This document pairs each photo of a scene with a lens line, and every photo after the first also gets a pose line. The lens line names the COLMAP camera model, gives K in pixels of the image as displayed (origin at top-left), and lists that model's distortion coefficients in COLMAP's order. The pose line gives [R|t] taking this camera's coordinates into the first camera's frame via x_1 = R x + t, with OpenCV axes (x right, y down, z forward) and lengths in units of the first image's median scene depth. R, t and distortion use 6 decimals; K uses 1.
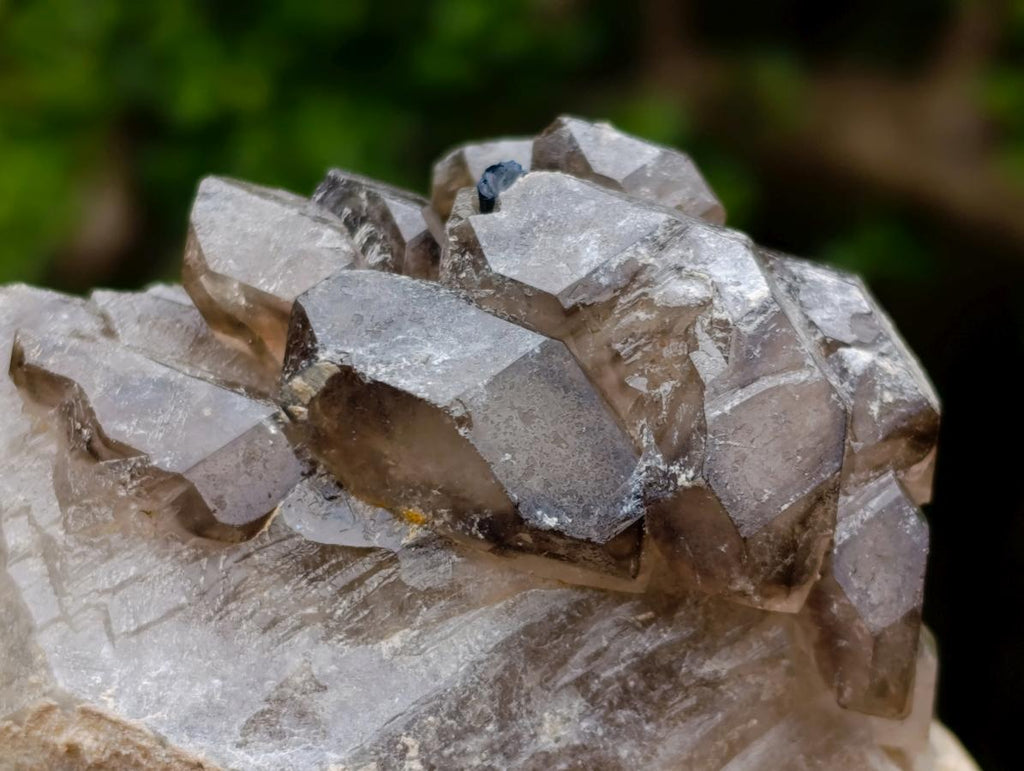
lens RADIAL K [[2949.6, 0, 512.0], [0, 2949.6, 385.5], [0, 0, 1]] dist [0.264093, -1.562260]
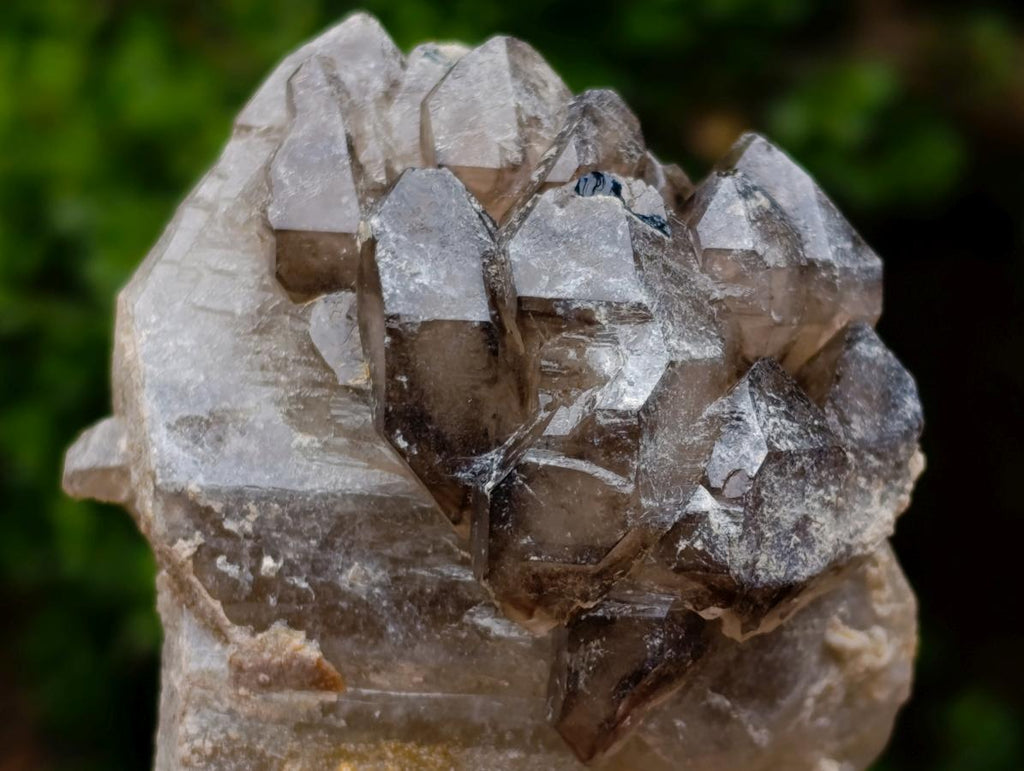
lens RADIAL K [[2949.6, 0, 512.0], [0, 2949.6, 385.5], [0, 0, 1]] dist [0.264093, -1.562260]
pose [[0.646028, 0.617670, -0.448477, 0.560831], [-0.494421, 0.786238, 0.370646, -0.435878], [0.581546, -0.017711, 0.813321, 0.042301]]
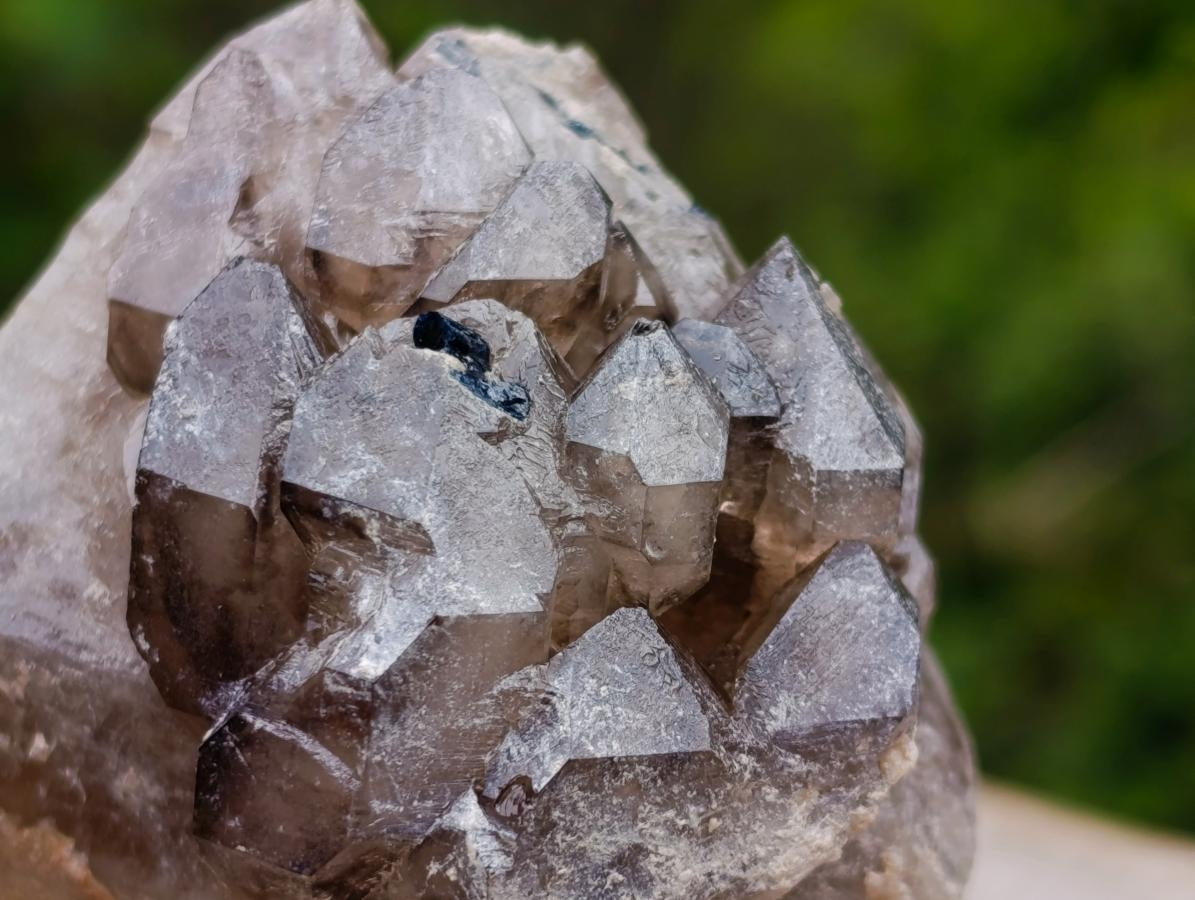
lens RADIAL K [[3442.1, 0, 597.5], [0, 3442.1, 450.0], [0, 0, 1]] dist [0.264093, -1.562260]
pose [[0.397814, 0.754435, -0.522084, 0.557190], [-0.431838, 0.656046, 0.618966, -0.683419], [0.809481, -0.020778, 0.586778, 0.493675]]
